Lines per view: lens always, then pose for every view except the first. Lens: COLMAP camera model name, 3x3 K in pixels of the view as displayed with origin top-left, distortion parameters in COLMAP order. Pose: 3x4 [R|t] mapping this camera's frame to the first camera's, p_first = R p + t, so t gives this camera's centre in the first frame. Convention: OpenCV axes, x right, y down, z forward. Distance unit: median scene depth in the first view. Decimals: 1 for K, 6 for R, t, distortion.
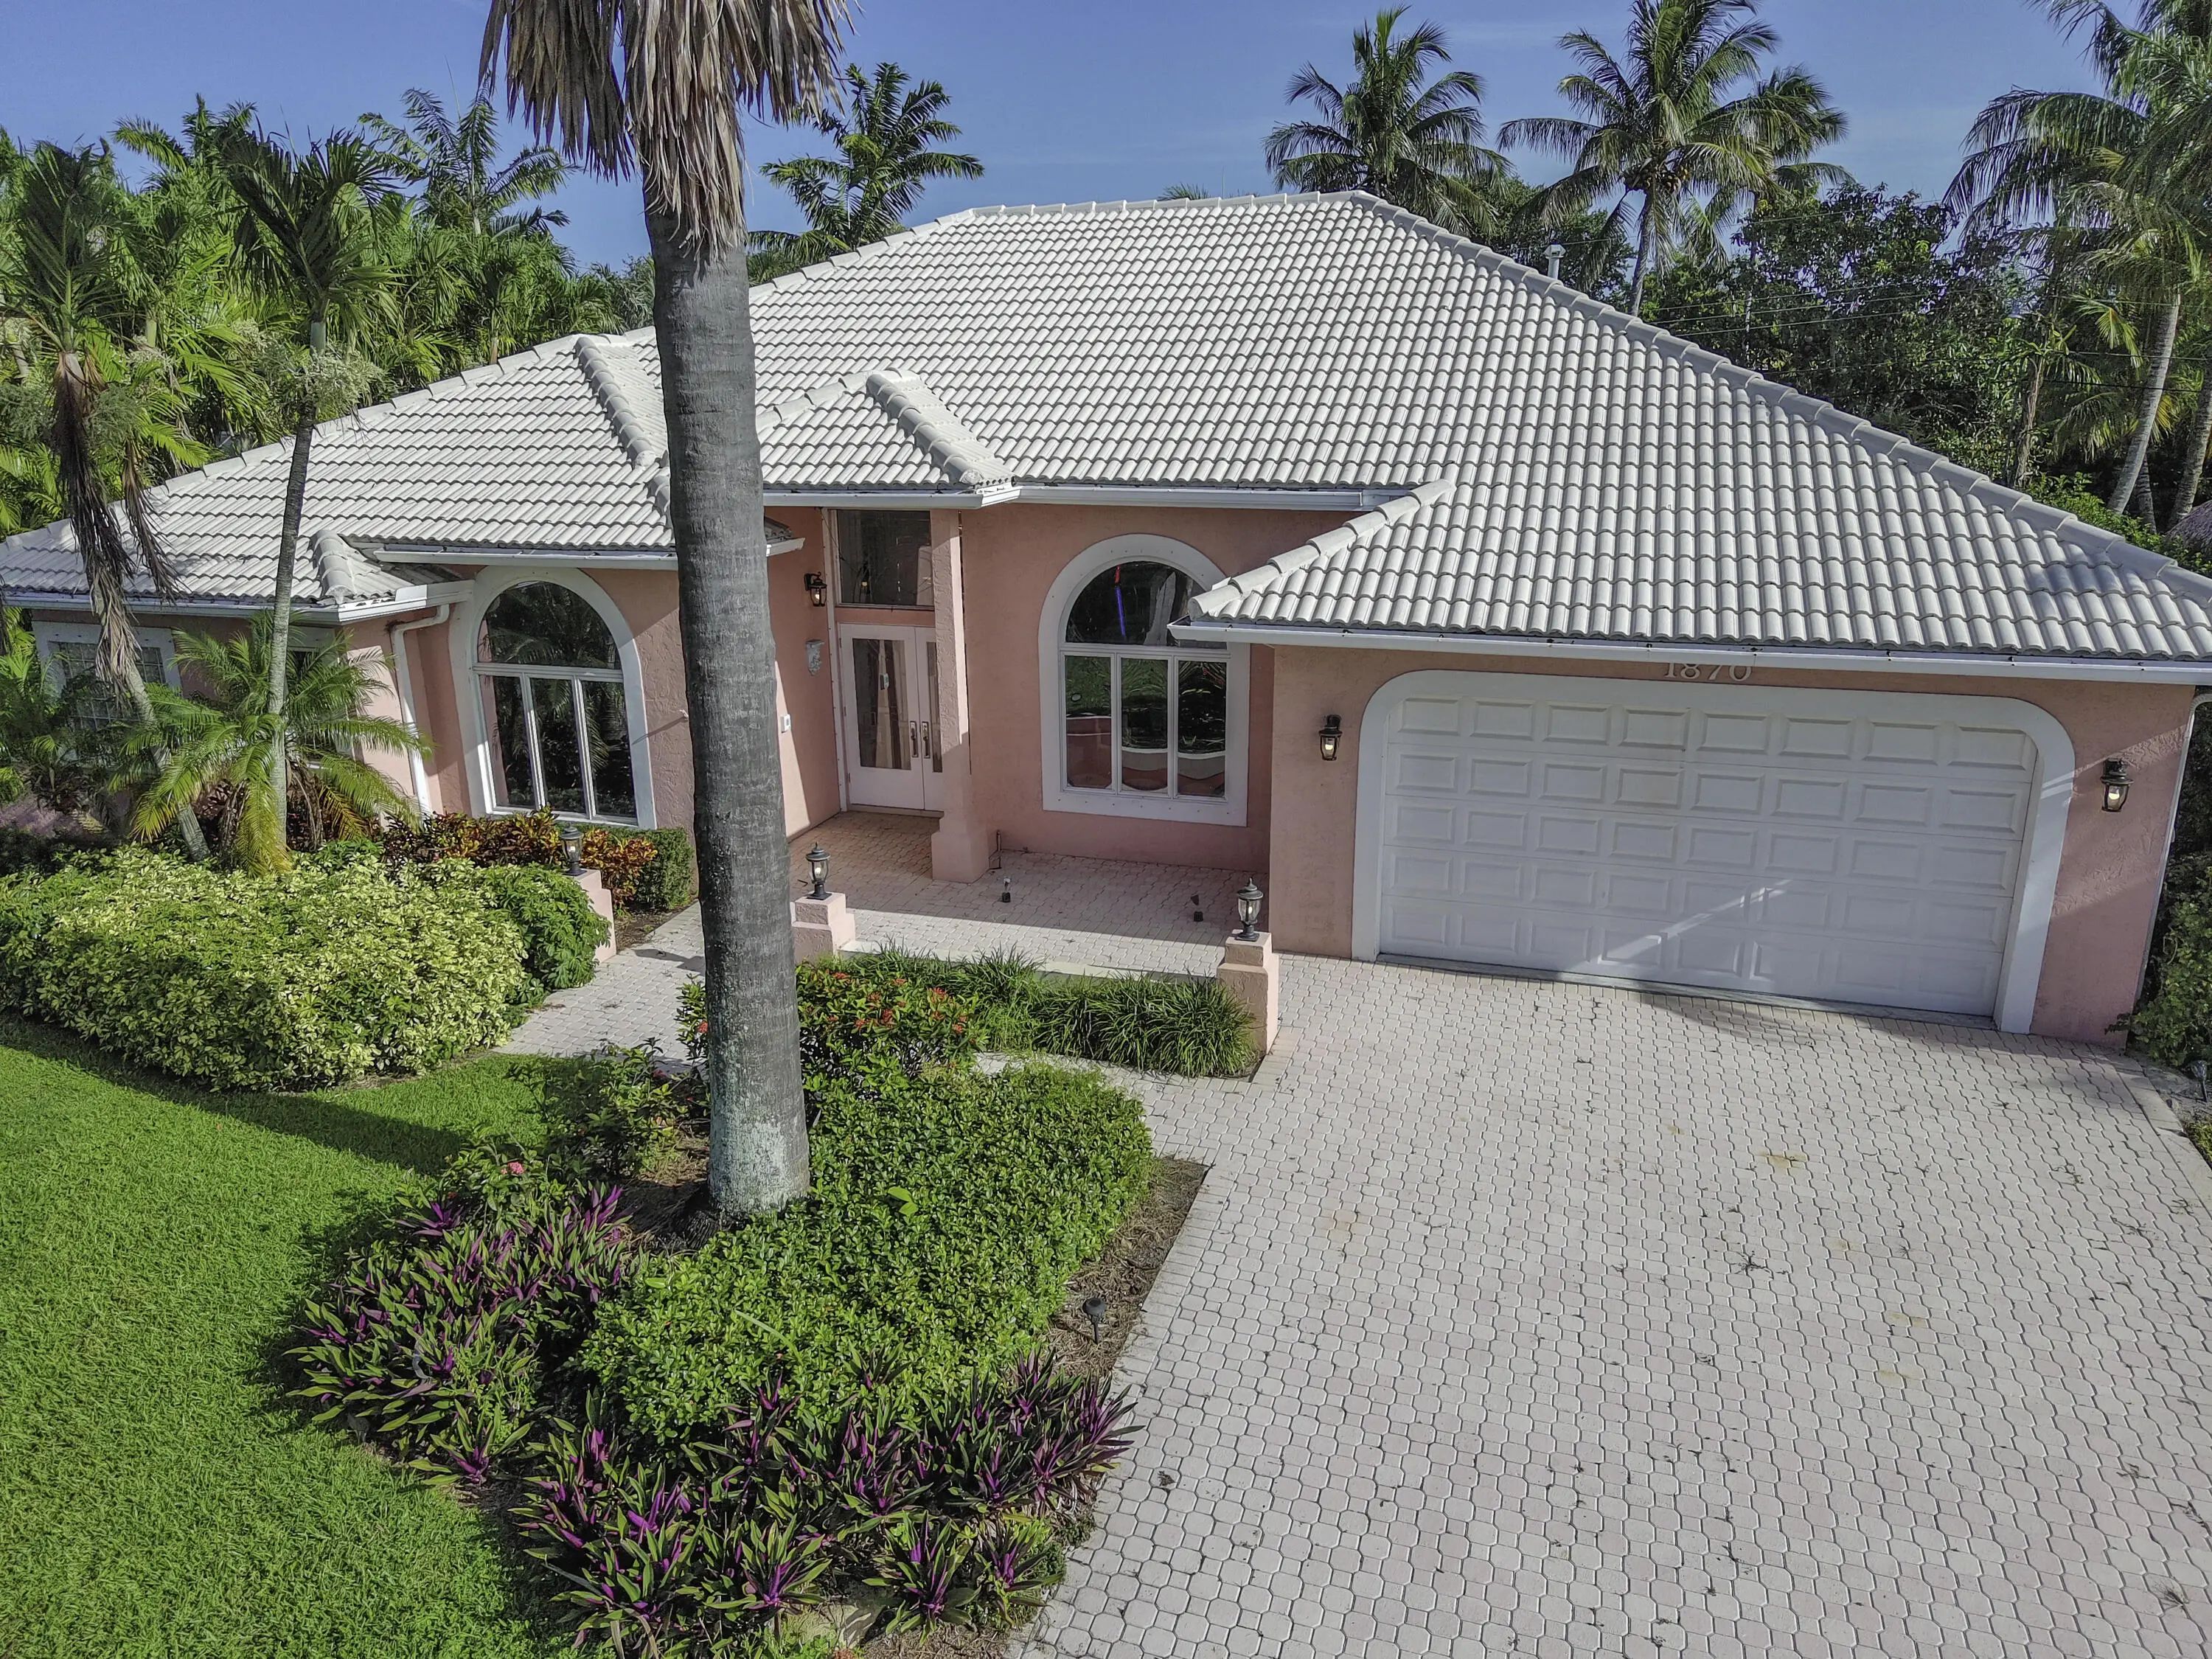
lens RADIAL K [[1489.4, 0, 1112.1], [0, 1489.4, 824.9], [0, 0, 1]] dist [0.013056, -0.003039]
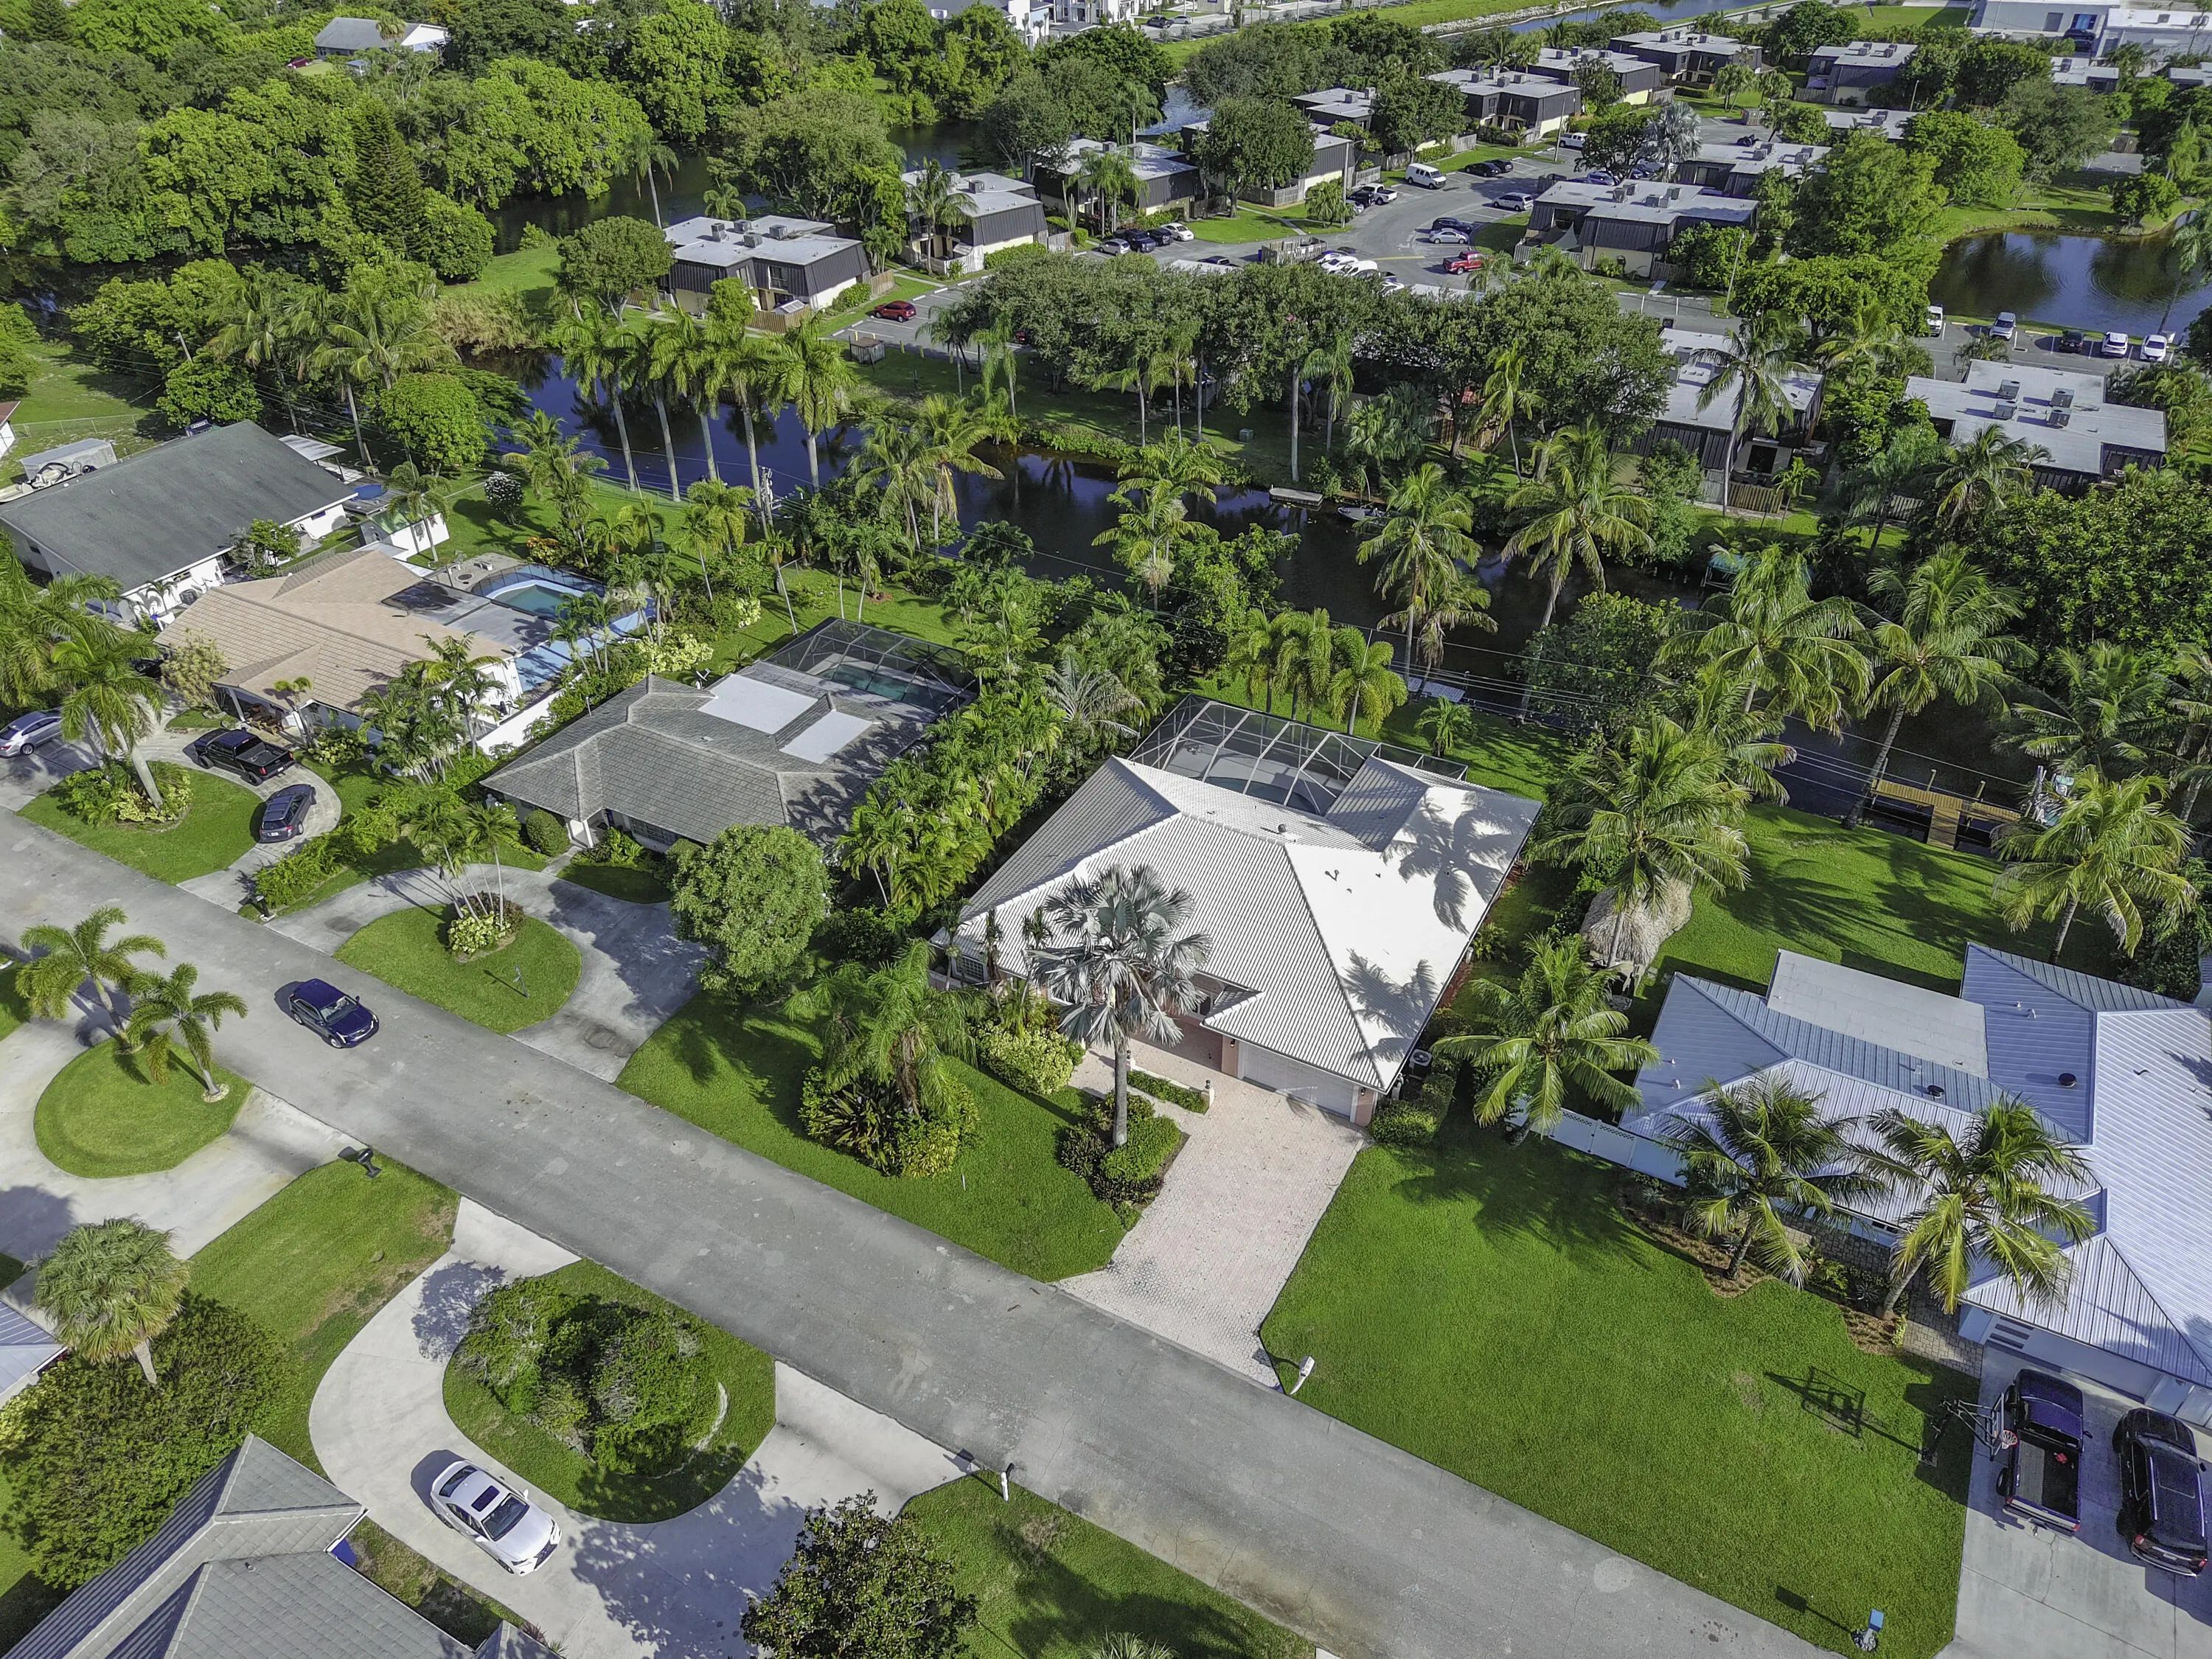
lens RADIAL K [[1489.4, 0, 1112.1], [0, 1489.4, 824.9], [0, 0, 1]] dist [0.013056, -0.003039]
pose [[0.980888, 0.109353, -0.160936, 0.608414], [-0.048938, 0.939191, 0.339891, -3.096965], [0.188318, -0.325519, 0.926593, -4.401269]]
